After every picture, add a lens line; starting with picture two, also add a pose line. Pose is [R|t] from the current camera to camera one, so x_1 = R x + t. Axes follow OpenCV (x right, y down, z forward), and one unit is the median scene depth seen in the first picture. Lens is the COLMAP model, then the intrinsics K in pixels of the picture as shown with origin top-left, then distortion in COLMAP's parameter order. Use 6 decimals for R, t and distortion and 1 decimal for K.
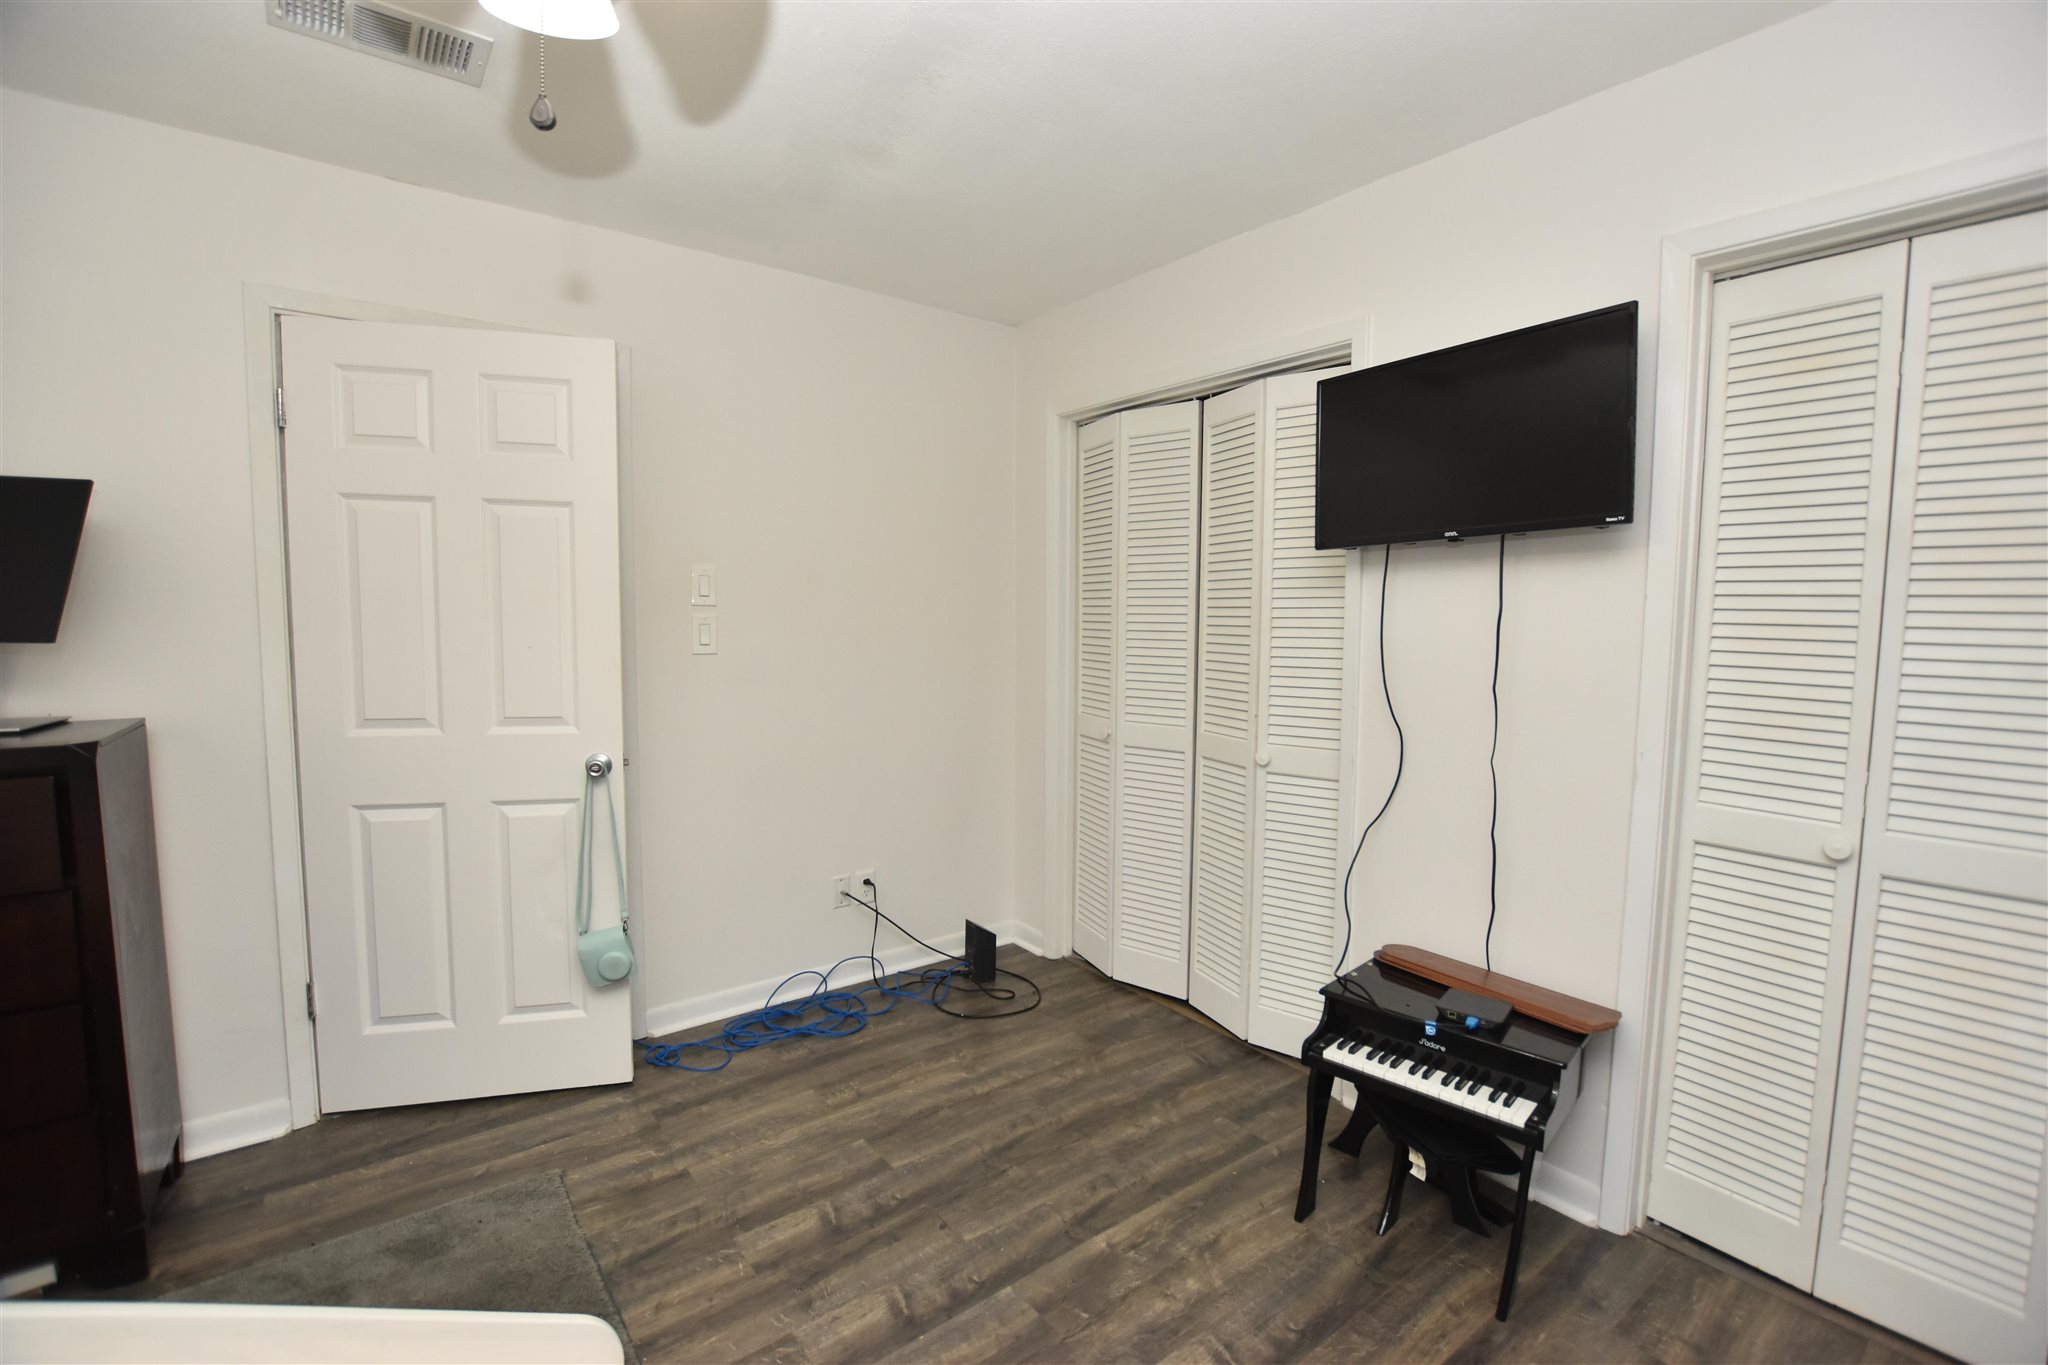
lens RADIAL K [[905.1, 0, 1026.3], [0, 905.1, 683.2], [0, 0, 1]] dist [-0.031419, 0.003249]
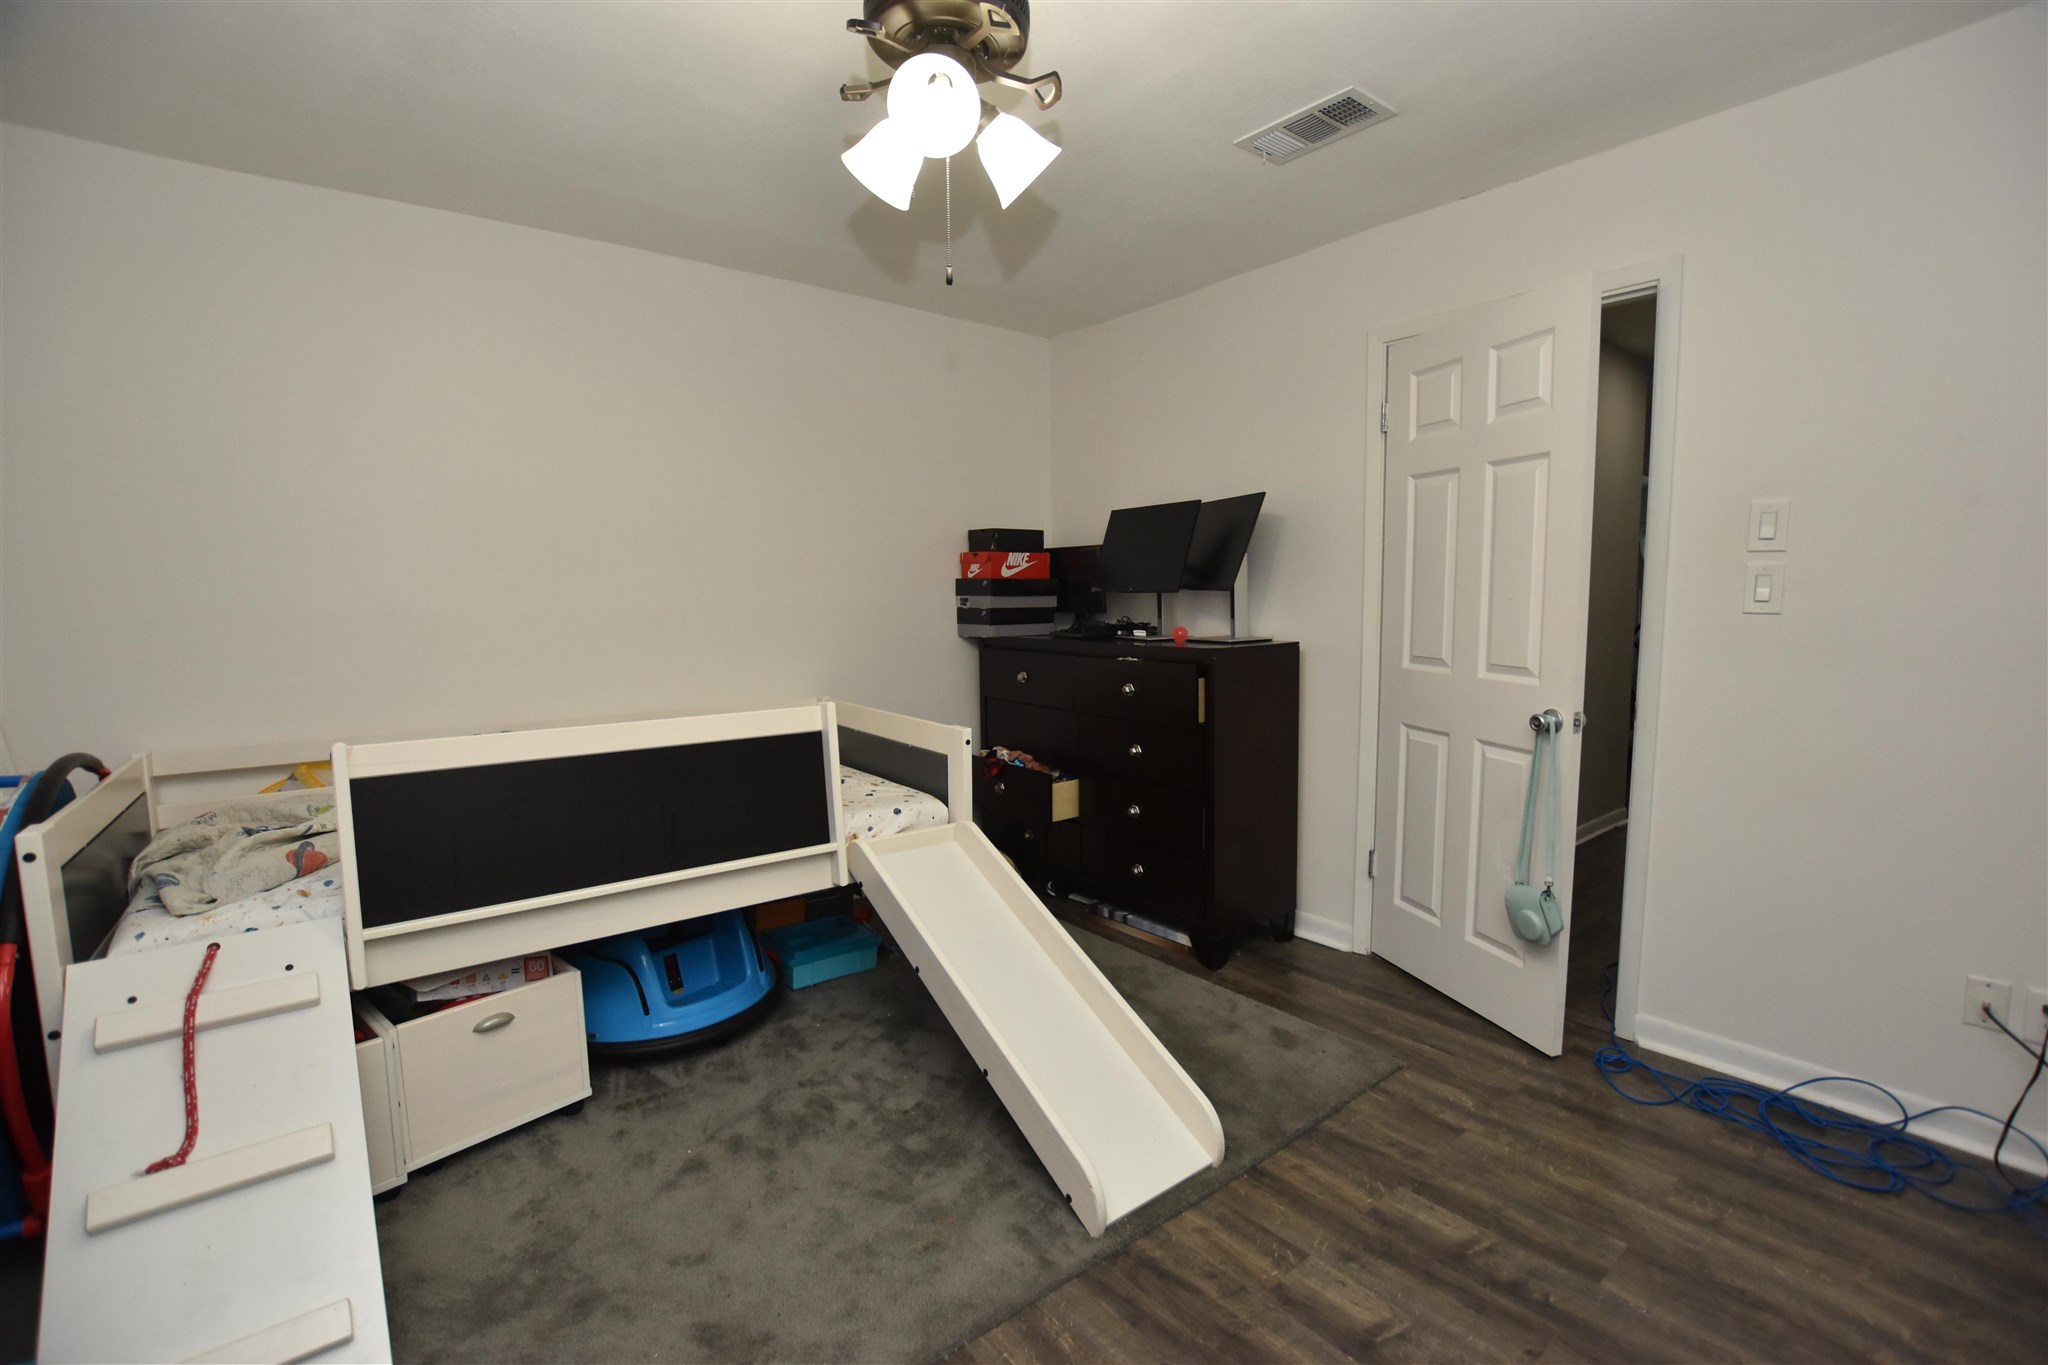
lens RADIAL K [[905.1, 0, 1039.5], [0, 905.1, 686.6], [0, 0, 1]] dist [-0.031419, 0.003249]
pose [[0.023110, 0.096345, -0.995080, 0.502708], [-0.065658, 0.993343, 0.094652, -0.001191], [0.997575, 0.063148, 0.029282, 0.444919]]
